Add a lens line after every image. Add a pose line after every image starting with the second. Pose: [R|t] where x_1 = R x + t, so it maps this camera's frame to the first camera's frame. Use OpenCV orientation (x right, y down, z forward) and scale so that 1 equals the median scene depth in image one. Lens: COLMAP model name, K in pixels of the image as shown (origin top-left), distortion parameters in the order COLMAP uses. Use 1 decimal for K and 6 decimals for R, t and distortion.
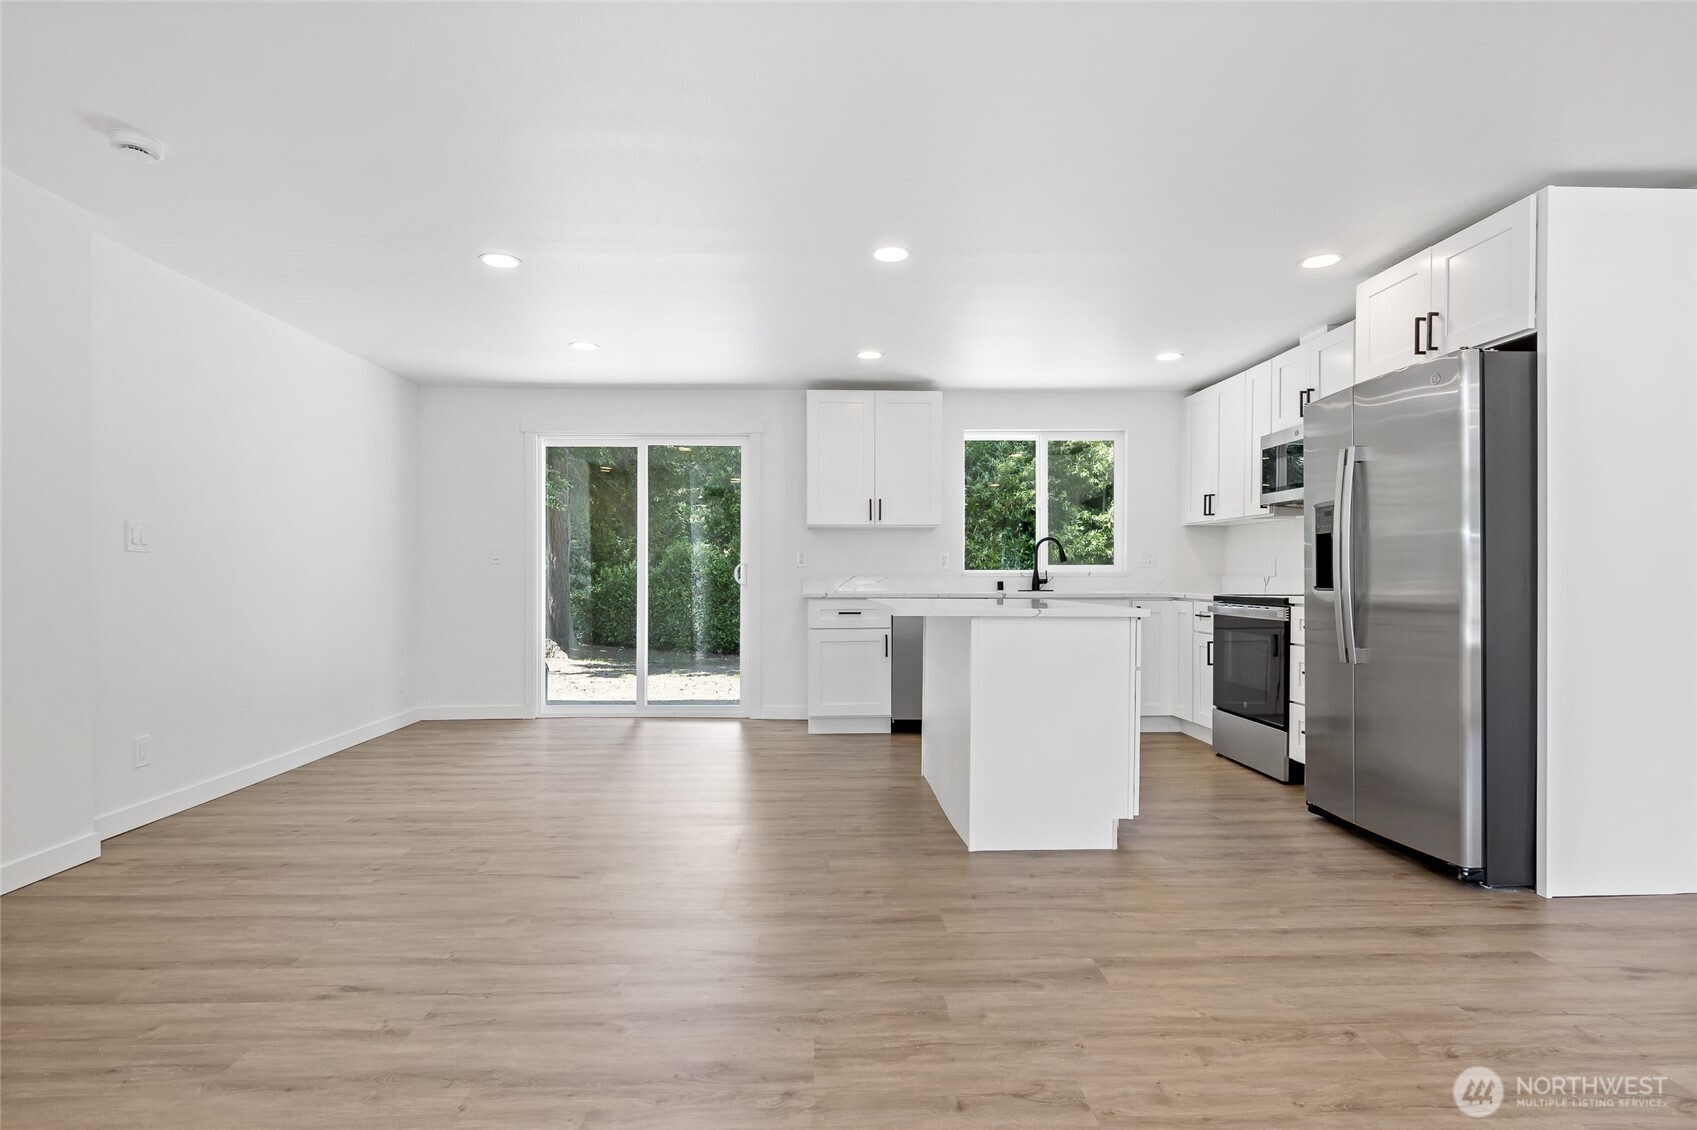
lens RADIAL K [[867.5, 0, 844.8], [0, 867.5, 579.4], [0, 0, 1]] dist [-0.001668, 0.000457]
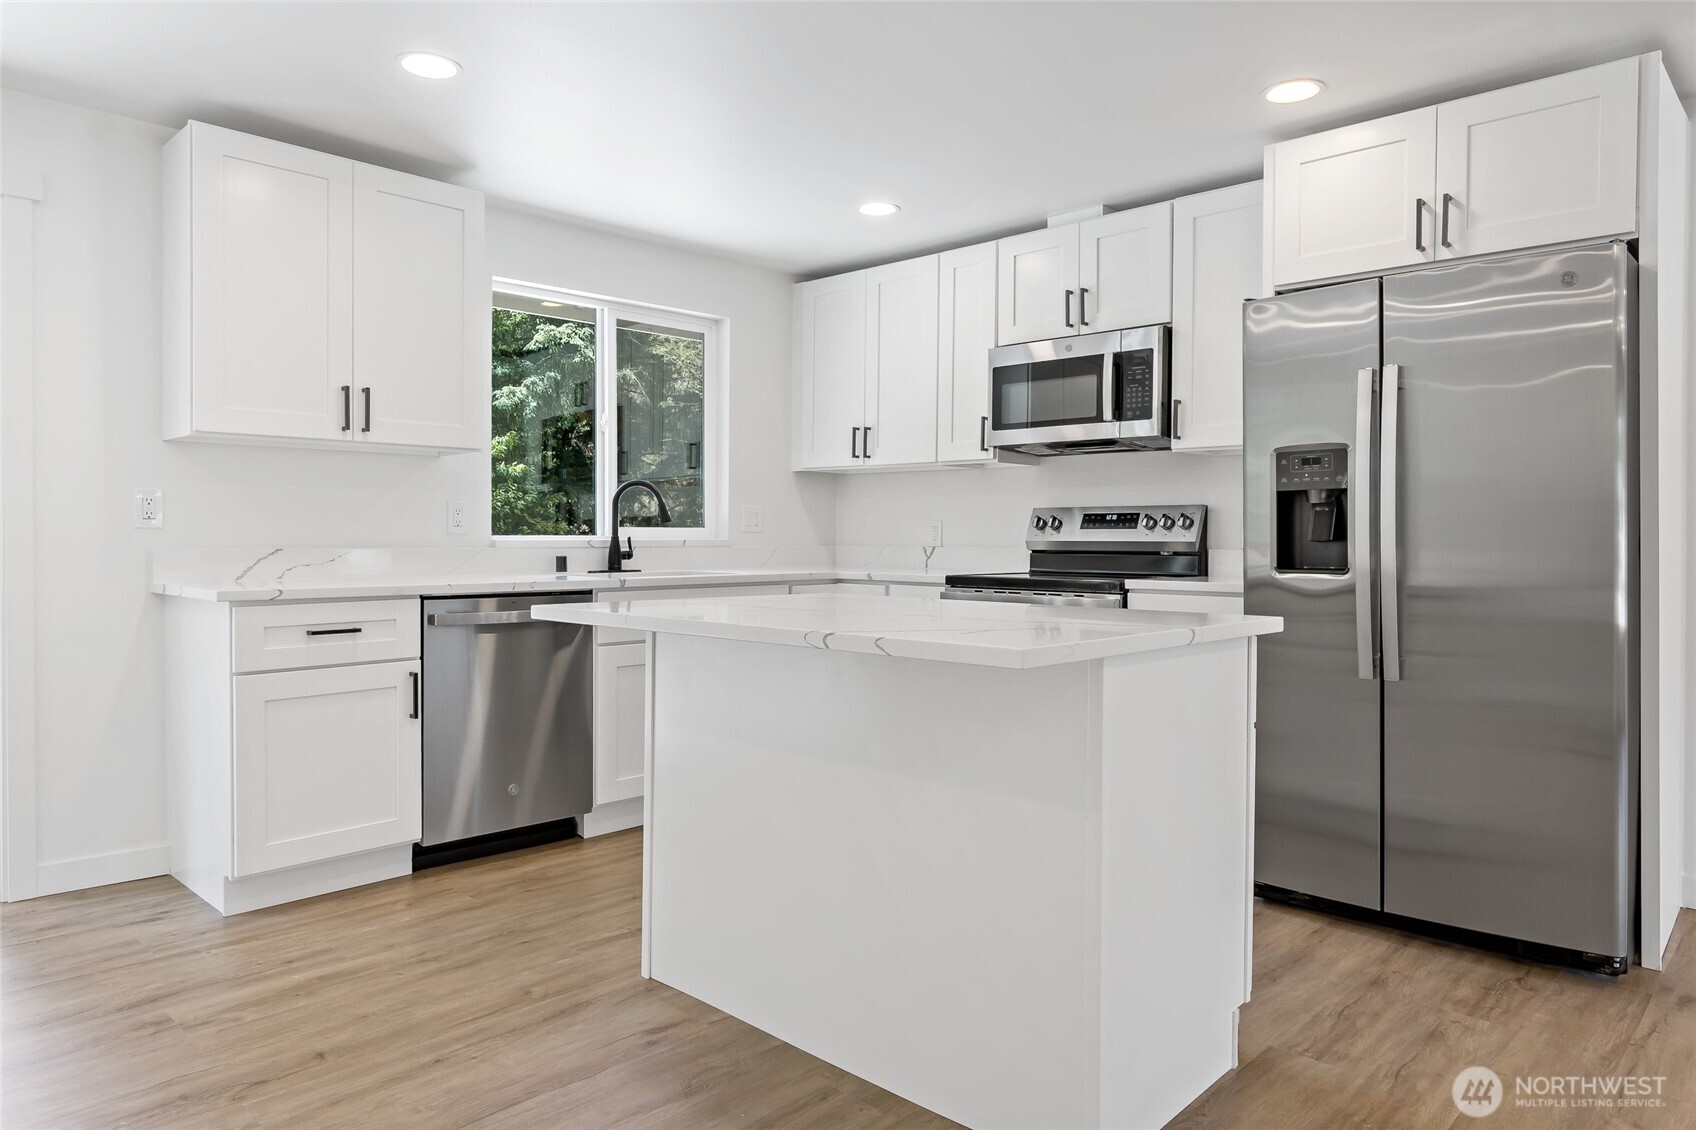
lens RADIAL K [[1078.6, 0, 840.3], [0, 1078.6, 546.3], [0, 0, 1]] dist [-0.009202, 0.002516]
pose [[0.720896, -0.004508, 0.693029, -0.298572], [0.000103, 0.999980, 0.006398, -0.014379], [-0.693043, -0.004541, 0.720882, 0.634785]]
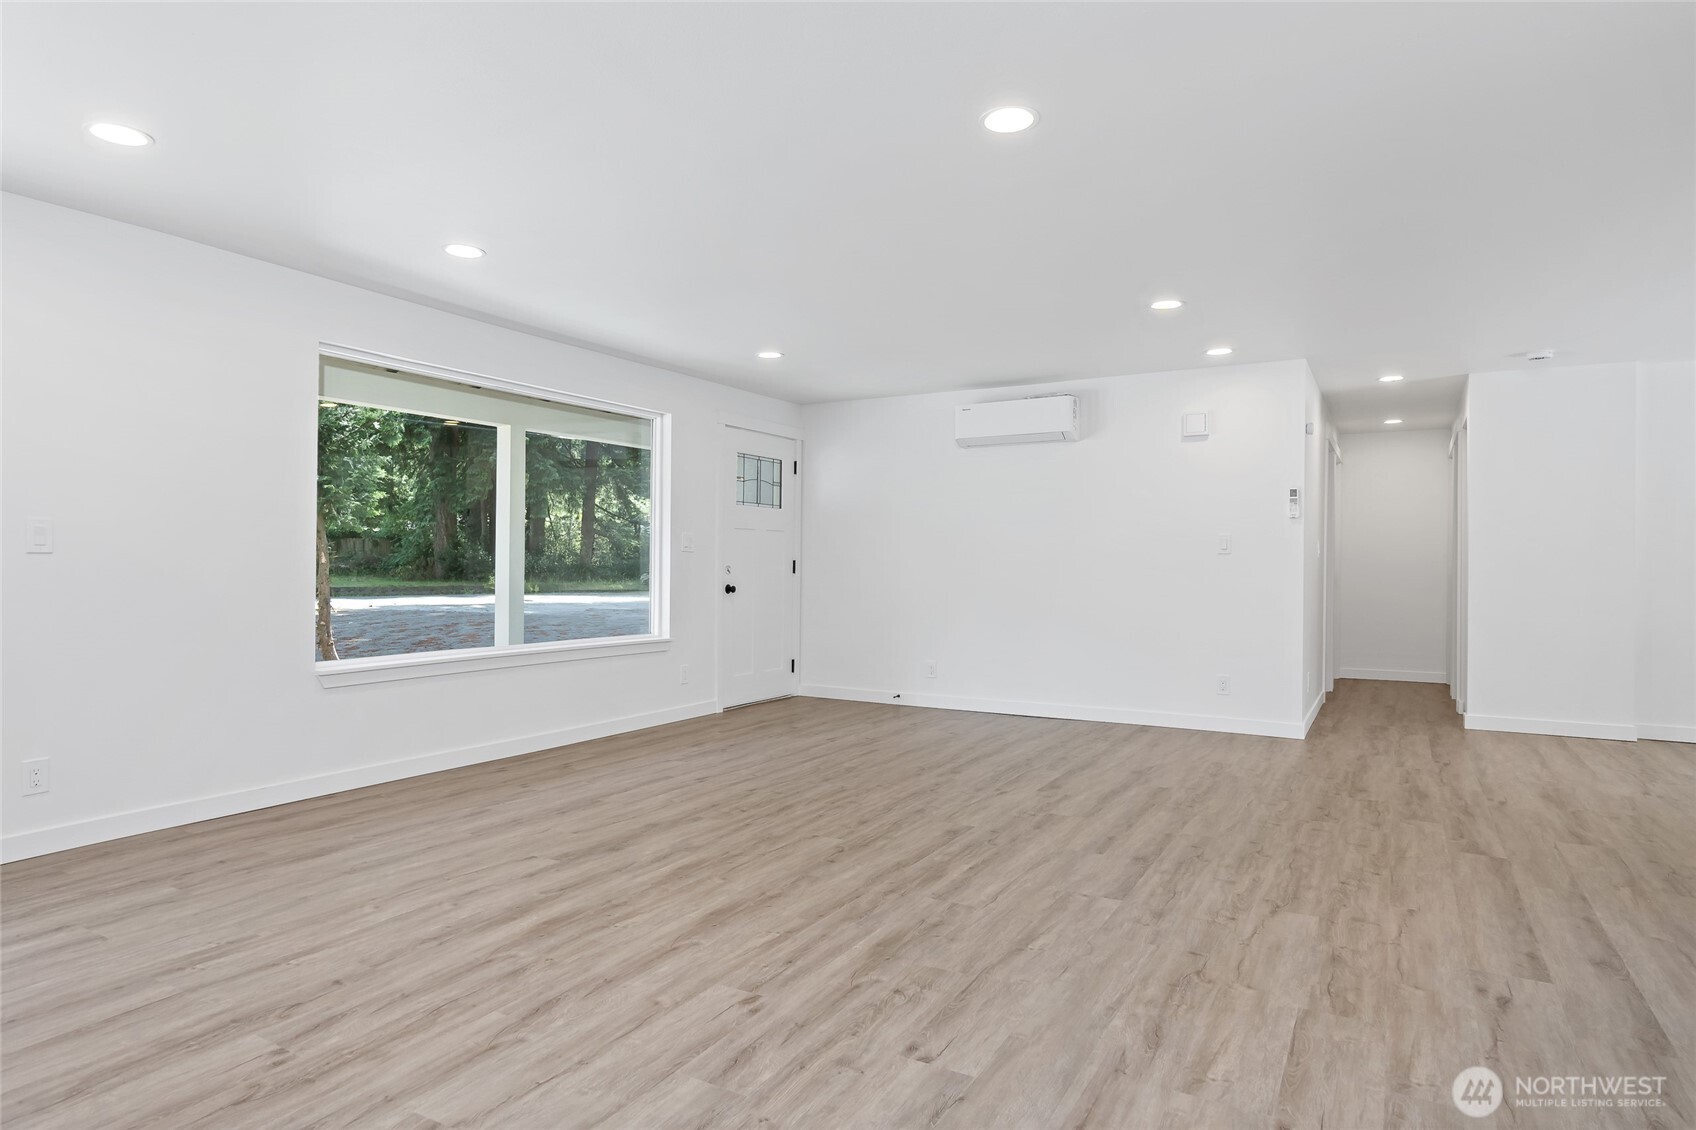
lens RADIAL K [[977.0, 0, 848.0], [0, 977.0, 565.0], [0, 0, 1]] dist [0.004829, 0.000734]
pose [[-0.524499, -0.005656, -0.851392, 1.382652], [-0.013523, 0.999907, 0.001688, -0.003381], [0.851304, 0.012399, -0.524527, 0.603603]]
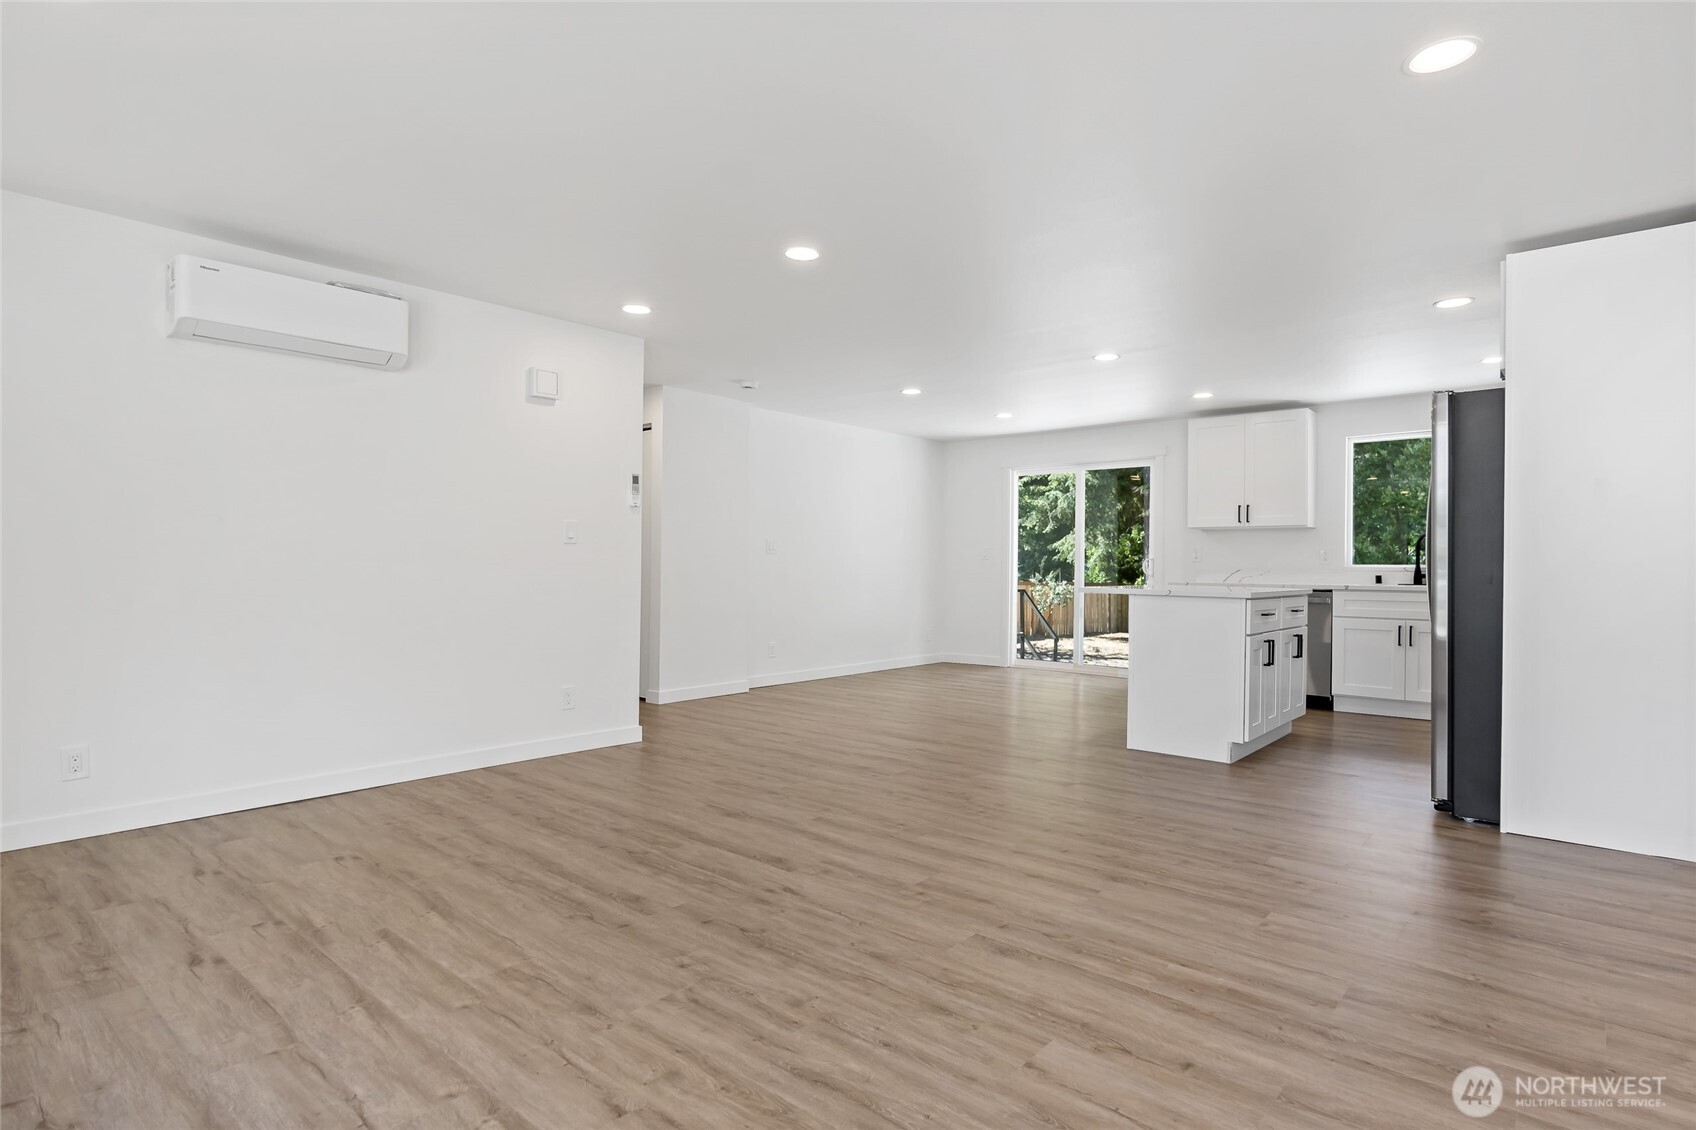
lens RADIAL K [[887.6, 0, 848.0], [0, 887.6, 565.0], [0, 0, 1]] dist [-0.000818, 0.000817]
pose [[0.730494, 0.005807, -0.682895, 0.771669], [-0.012077, 0.999917, -0.004416, 0.003726], [0.682813, 0.011473, 0.730503, -0.435447]]
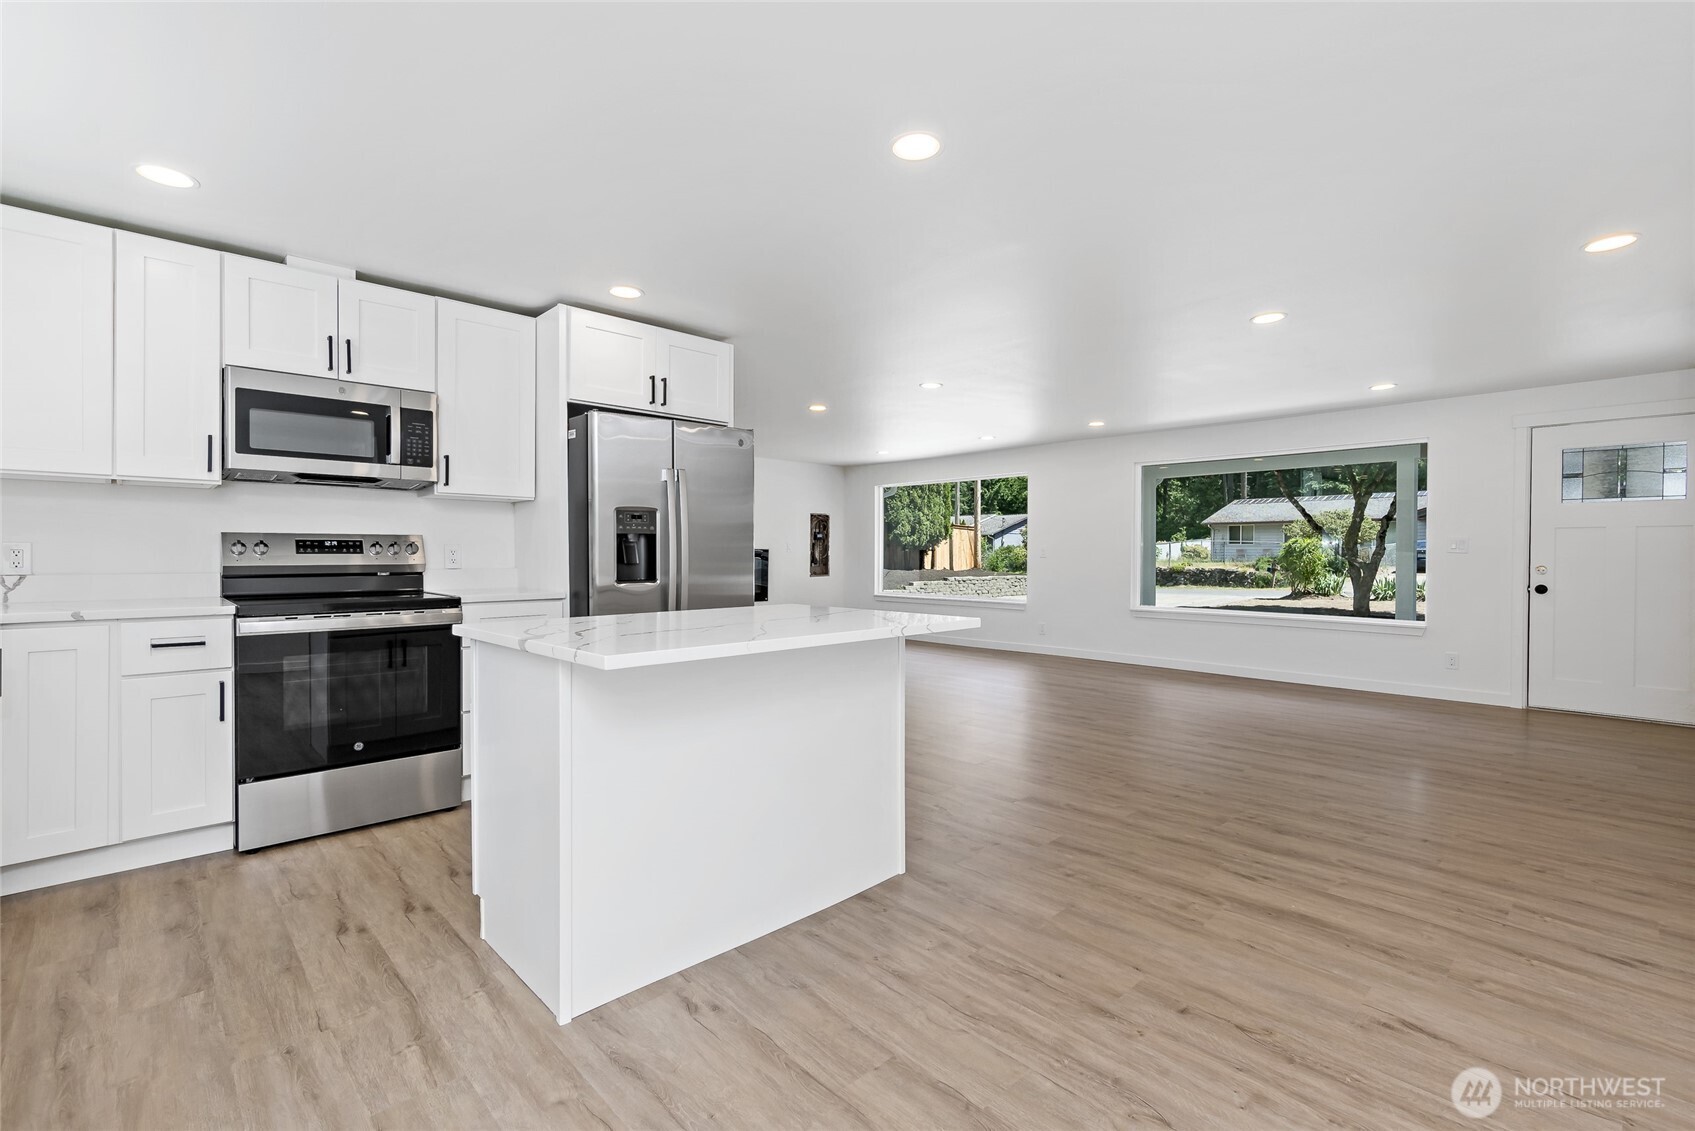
lens RADIAL K [[759.5, 0, 839.2], [0, 759.5, 560.0], [0, 0, 1]] dist [-0.000457, -0.000036]
pose [[-0.657655, -0.012599, 0.753214, -0.386055], [-0.000700, 0.999870, 0.016114, -0.034258], [-0.753319, 0.010070, -0.657579, 1.445589]]
